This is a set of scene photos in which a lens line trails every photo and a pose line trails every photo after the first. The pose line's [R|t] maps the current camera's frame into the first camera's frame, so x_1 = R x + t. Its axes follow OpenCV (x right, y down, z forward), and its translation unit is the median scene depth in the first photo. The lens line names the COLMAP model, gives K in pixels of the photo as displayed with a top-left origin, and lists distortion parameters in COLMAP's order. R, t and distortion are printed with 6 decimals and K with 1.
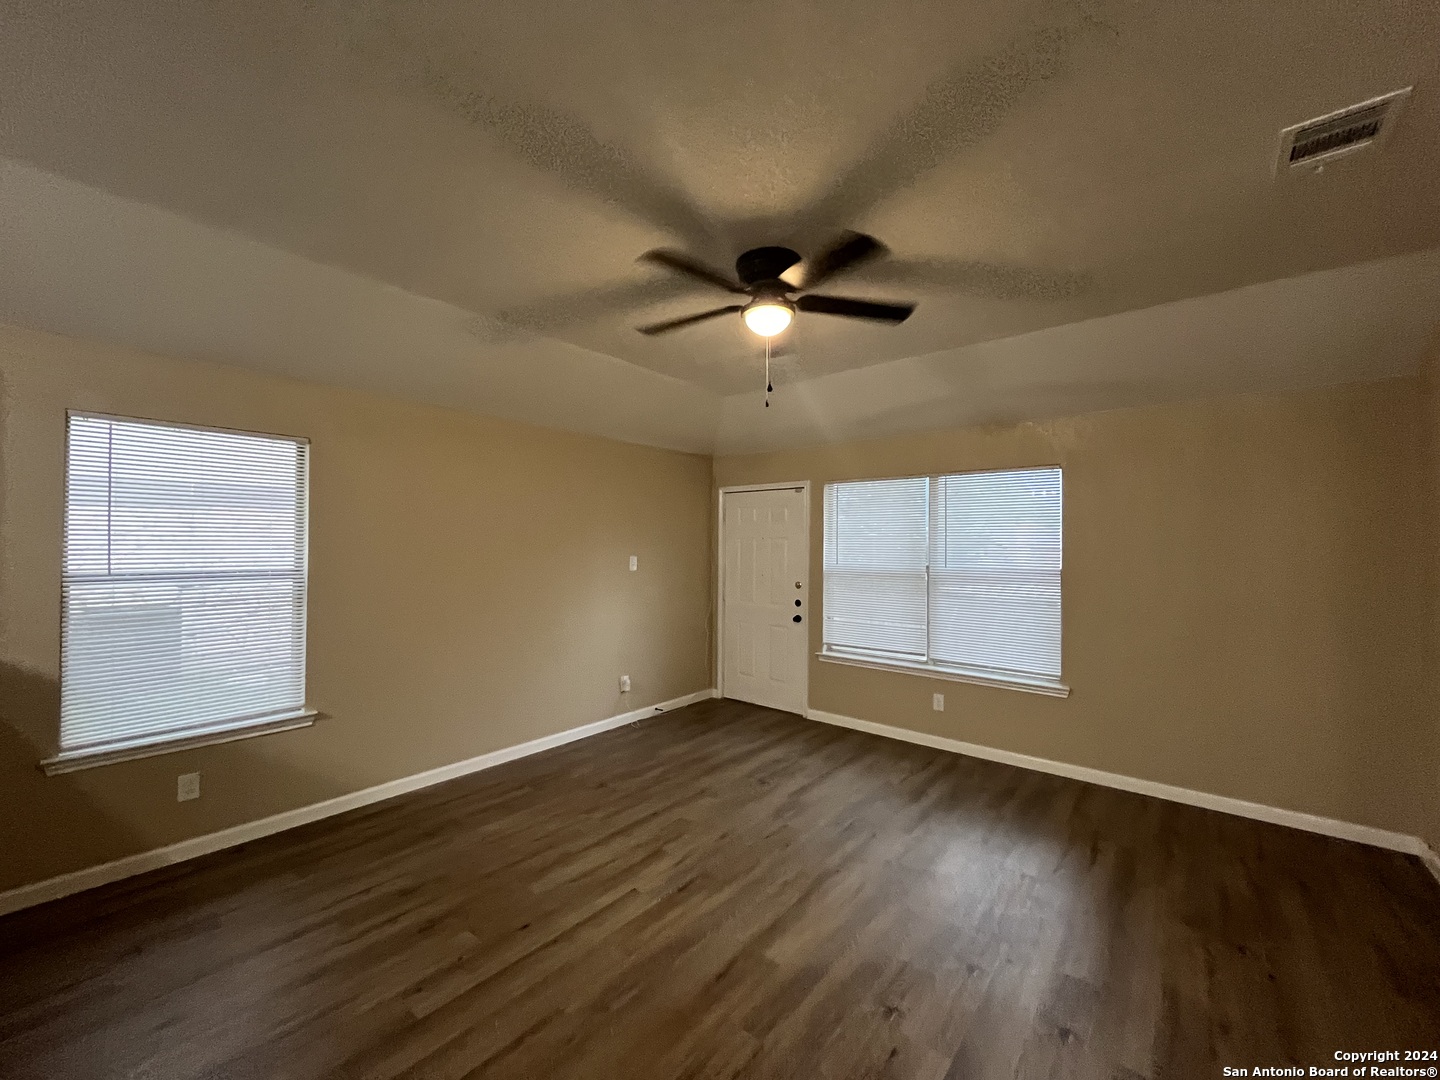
lens RADIAL K [[577.9, 0, 719.8], [0, 577.9, 543.5], [0, 0, 1]] dist [-0.001951, -0.000655]
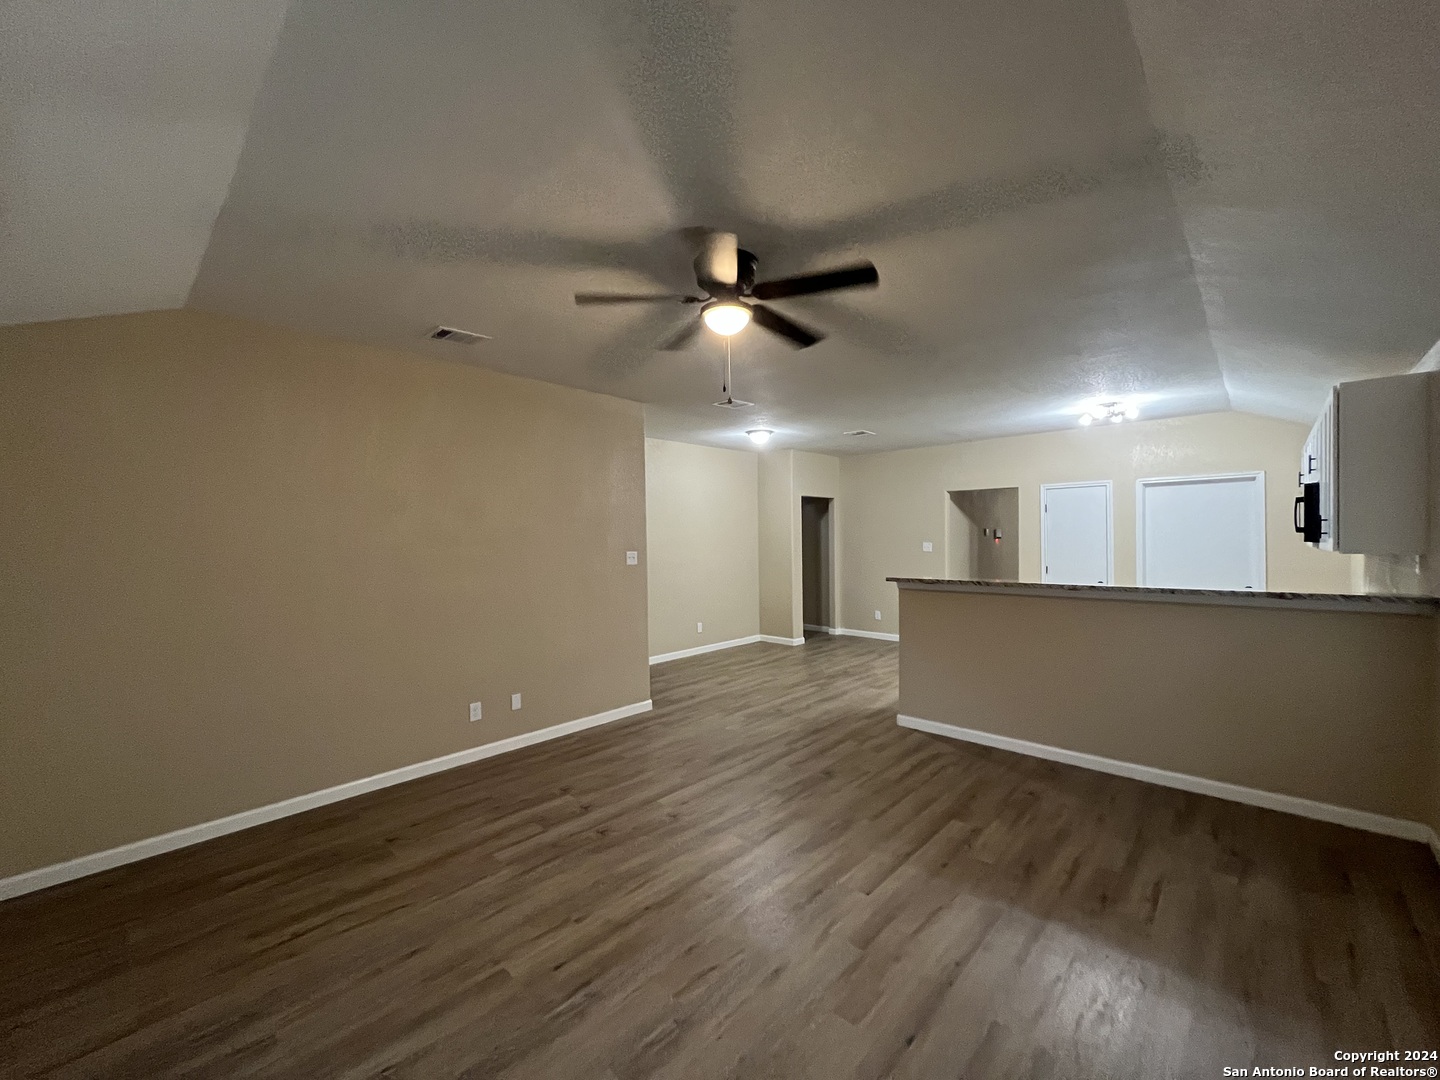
lens RADIAL K [[577.9, 0, 714.8], [0, 577.9, 540.9], [0, 0, 1]] dist [-0.001951, -0.000655]
pose [[-0.997260, 0.004361, 0.073843, 0.034257], [0.003767, 0.999959, -0.008188, 0.011411], [-0.073876, -0.007887, -0.997236, 2.005190]]
